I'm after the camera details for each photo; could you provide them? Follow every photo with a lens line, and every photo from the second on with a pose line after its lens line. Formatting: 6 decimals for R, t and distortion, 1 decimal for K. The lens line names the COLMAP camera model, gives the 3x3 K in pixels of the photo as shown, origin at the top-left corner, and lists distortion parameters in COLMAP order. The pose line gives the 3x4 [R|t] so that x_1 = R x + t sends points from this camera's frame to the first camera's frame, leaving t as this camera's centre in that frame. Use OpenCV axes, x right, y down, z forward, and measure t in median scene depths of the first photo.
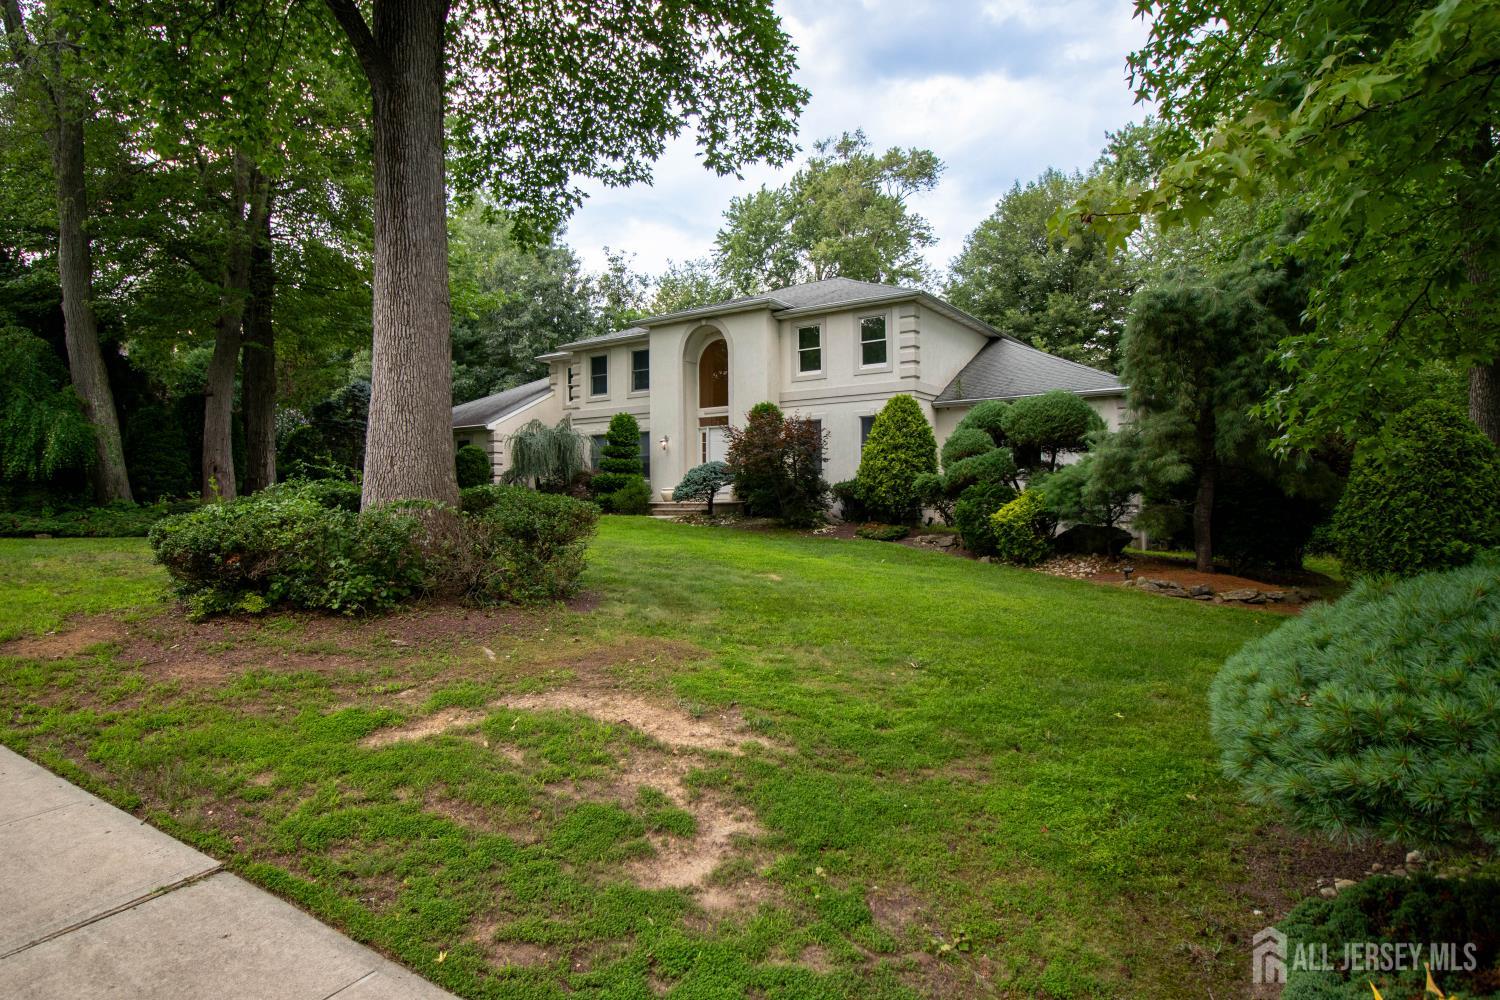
lens RADIAL K [[777.9, 0, 750.0], [0, 777.9, 500.0], [0, 0, 1]] dist [-0.000450, -0.000013]
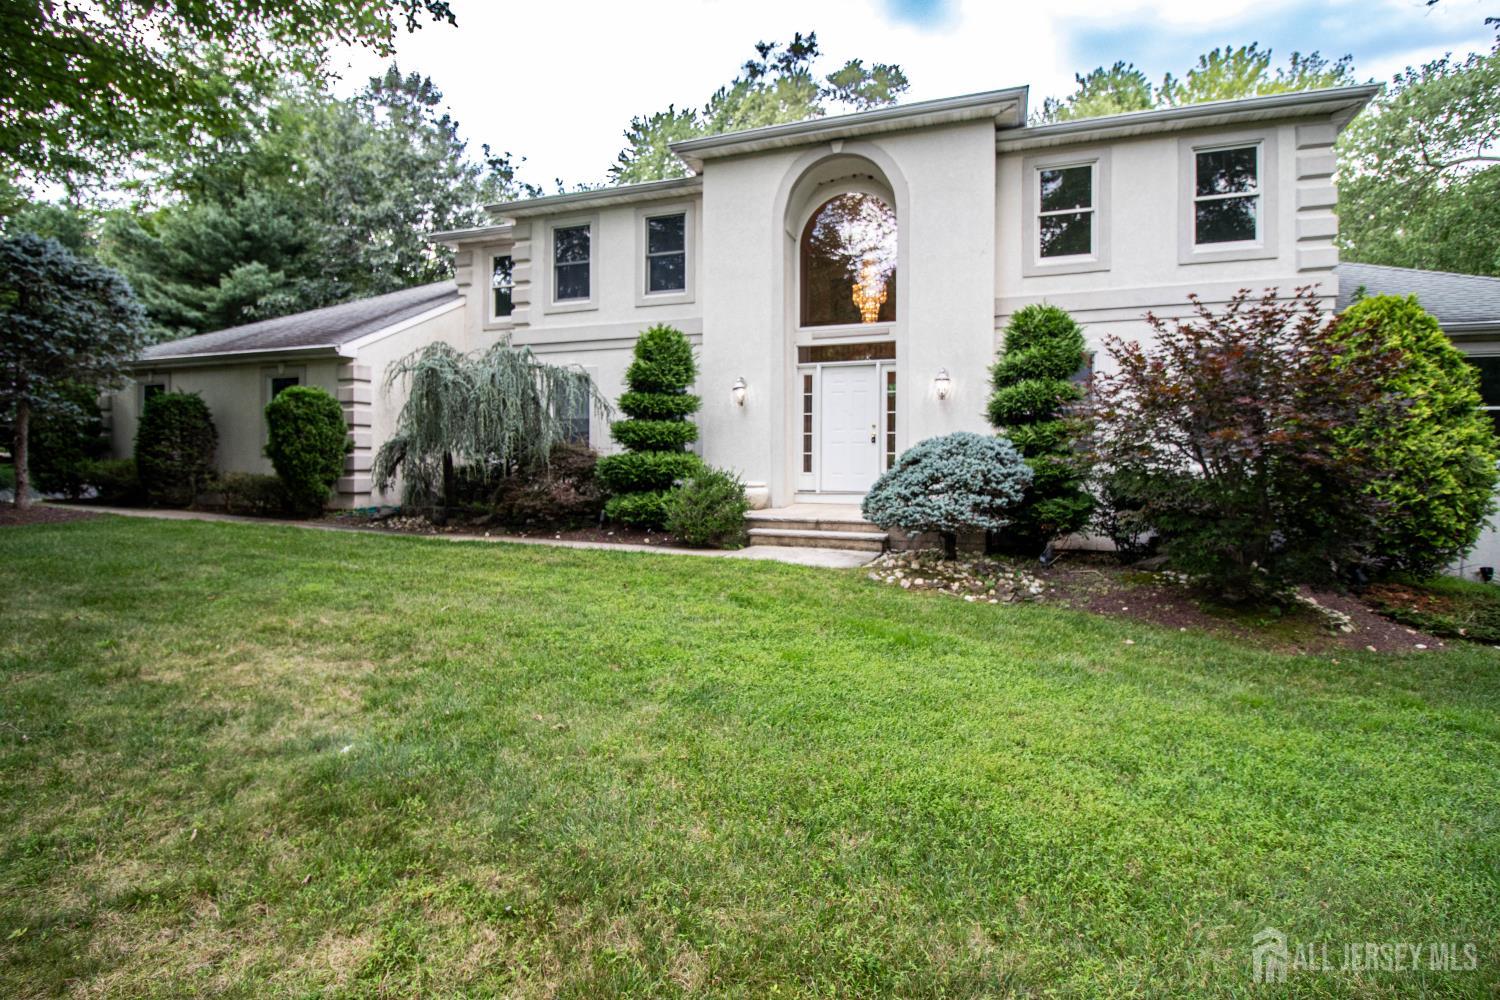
lens RADIAL K [[745.2, 0, 745.2], [0, 745.2, 467.7], [0, 0, 1]] dist [-0.014167, -0.000489]
pose [[0.976296, 0.013988, 0.215986, -0.201425], [-0.014036, 0.999901, -0.001309, -0.023894], [-0.215983, -0.001754, 0.976396, 0.521251]]
